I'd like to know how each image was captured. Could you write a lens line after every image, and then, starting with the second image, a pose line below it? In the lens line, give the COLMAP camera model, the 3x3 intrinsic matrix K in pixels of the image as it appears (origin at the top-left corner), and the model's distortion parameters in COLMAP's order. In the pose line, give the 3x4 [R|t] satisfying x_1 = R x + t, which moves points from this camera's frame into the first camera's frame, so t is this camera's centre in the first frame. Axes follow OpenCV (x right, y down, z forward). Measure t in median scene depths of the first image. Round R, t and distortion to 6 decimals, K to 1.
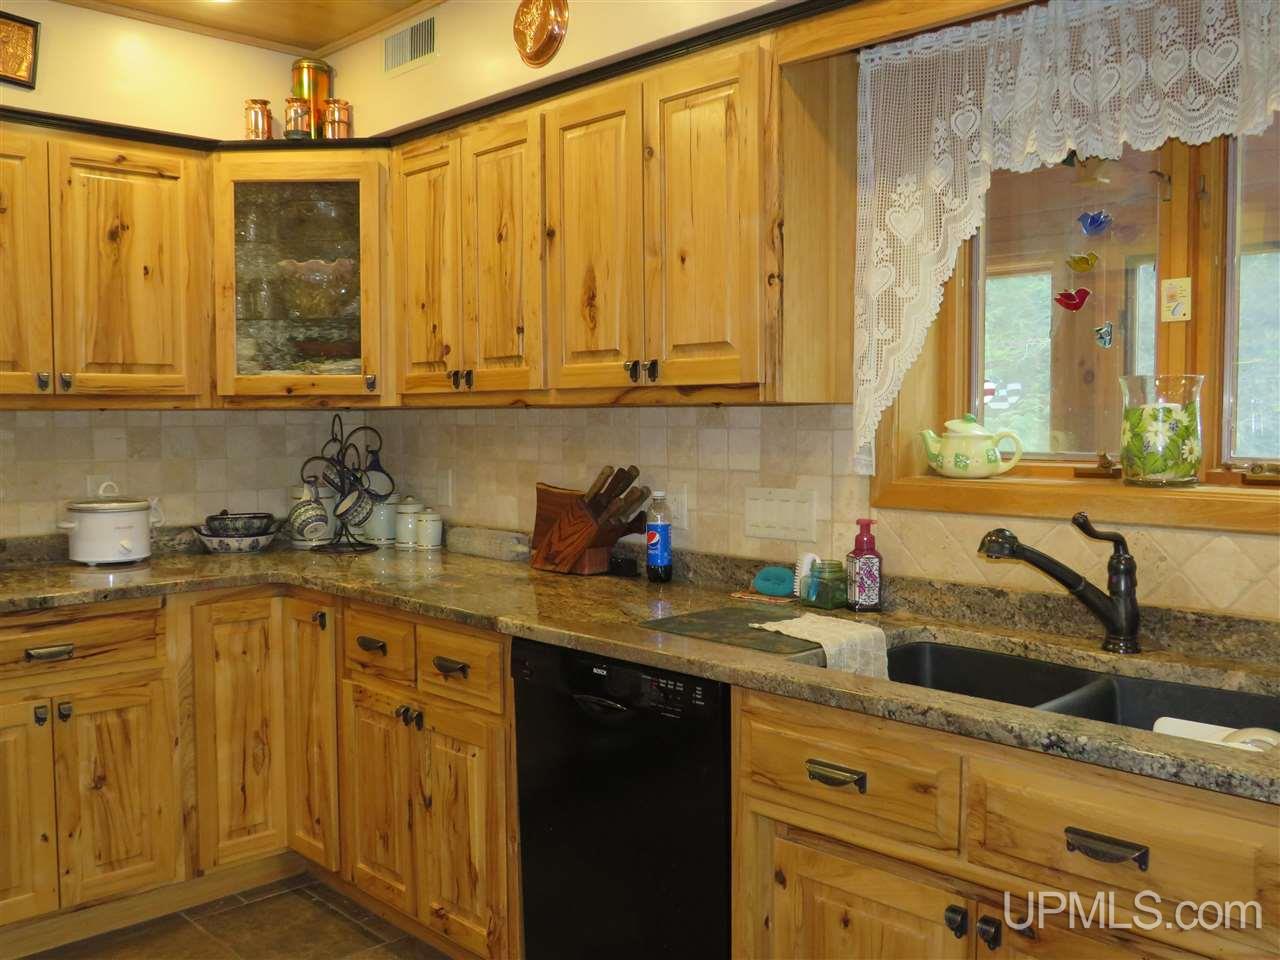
lens RADIAL K [[1140.9, 0, 640.0], [0, 1140.9, 480.0], [0, 0, 1]] dist [-0.064338, 0.016163]
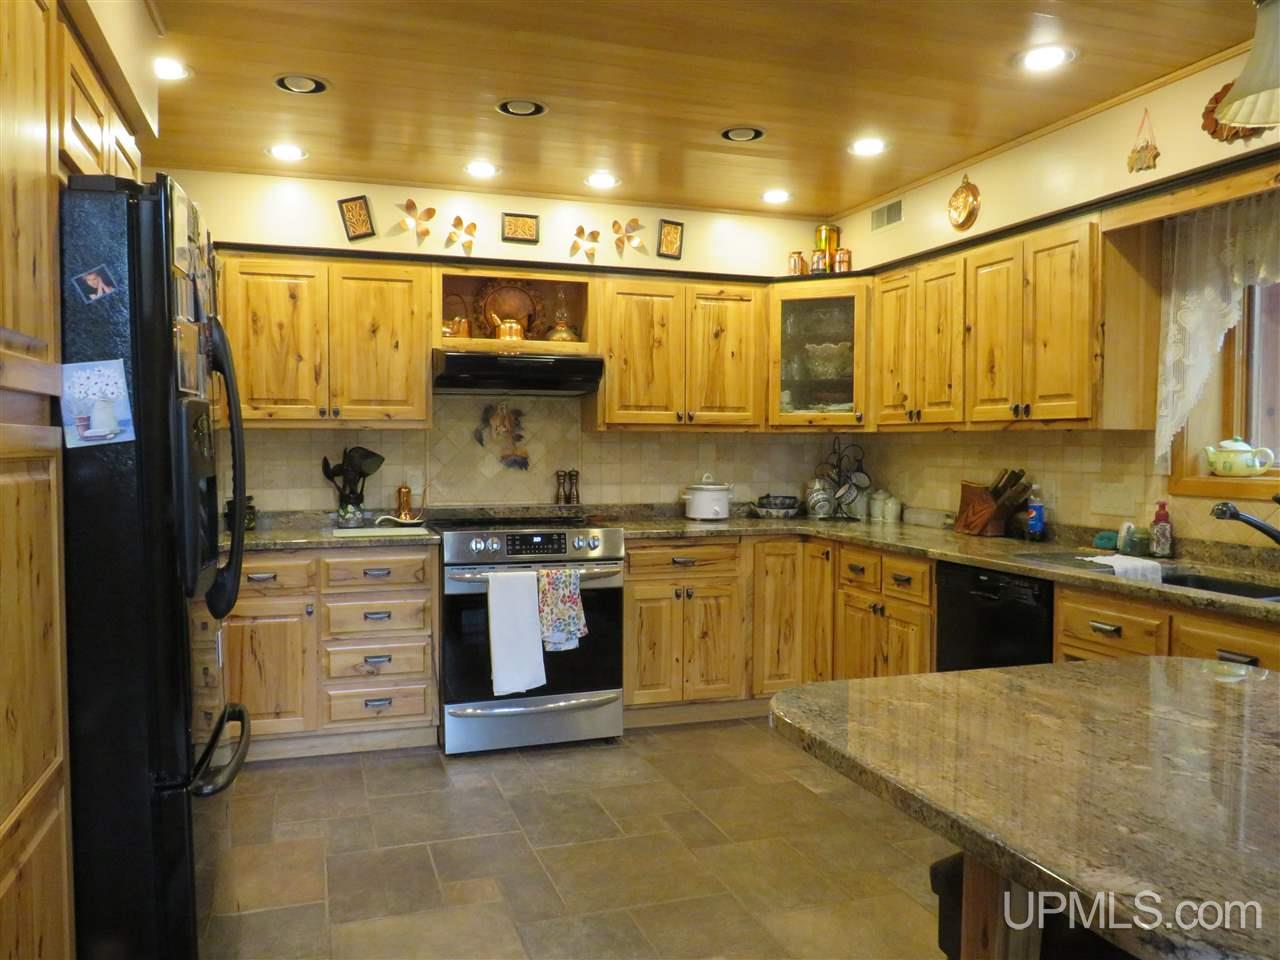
lens RADIAL K [[1061.4, 0, 640.0], [0, 1061.4, 480.0], [0, 0, 1]] dist [-0.004589, 0.001604]
pose [[0.911020, 0.021342, -0.411810, 0.123033], [-0.031471, 0.999346, -0.017830, 0.047241], [0.411160, 0.029203, 0.911095, -0.593182]]
